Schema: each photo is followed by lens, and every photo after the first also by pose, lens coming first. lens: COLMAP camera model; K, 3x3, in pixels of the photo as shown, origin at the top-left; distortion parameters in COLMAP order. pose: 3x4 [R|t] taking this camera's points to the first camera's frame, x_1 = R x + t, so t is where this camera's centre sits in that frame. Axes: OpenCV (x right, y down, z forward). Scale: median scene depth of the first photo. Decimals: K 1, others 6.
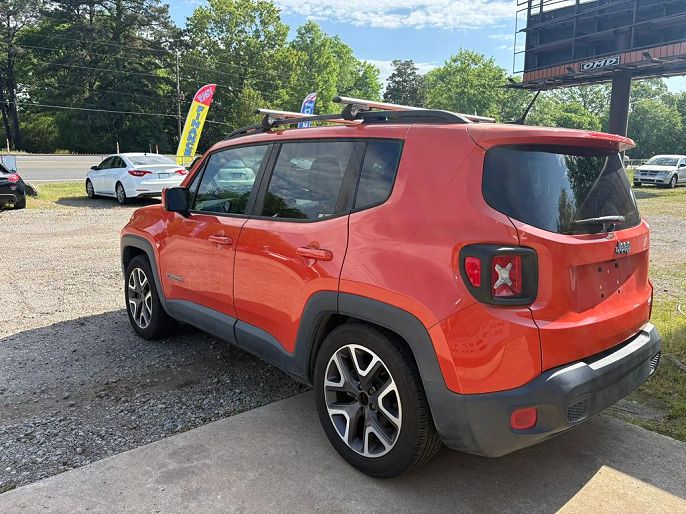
lens RADIAL K [[518.7, 0, 338.2], [0, 518.7, 257.0], [0, 0, 1]] dist [0.029058, -0.023320]
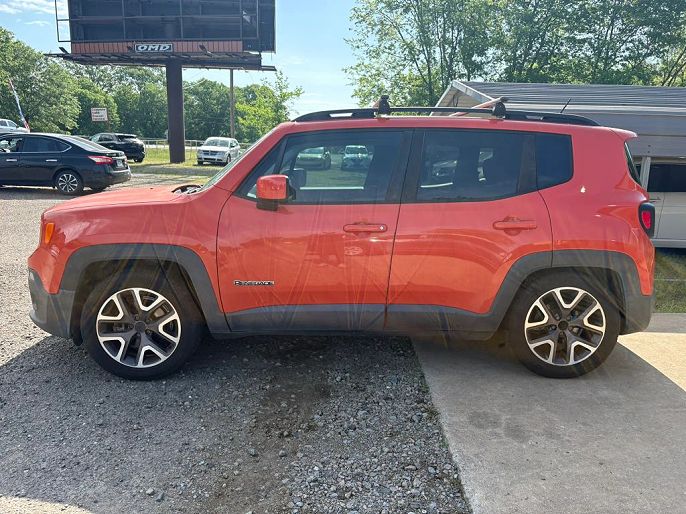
lens RADIAL K [[518.7, 0, 340.5], [0, 518.7, 255.6], [0, 0, 1]] dist [0.029058, -0.023320]
pose [[0.642023, -0.144943, 0.752860, -0.114871], [0.116378, 0.989012, 0.091162, -0.008710], [-0.757801, 0.029088, 0.651837, 0.047301]]
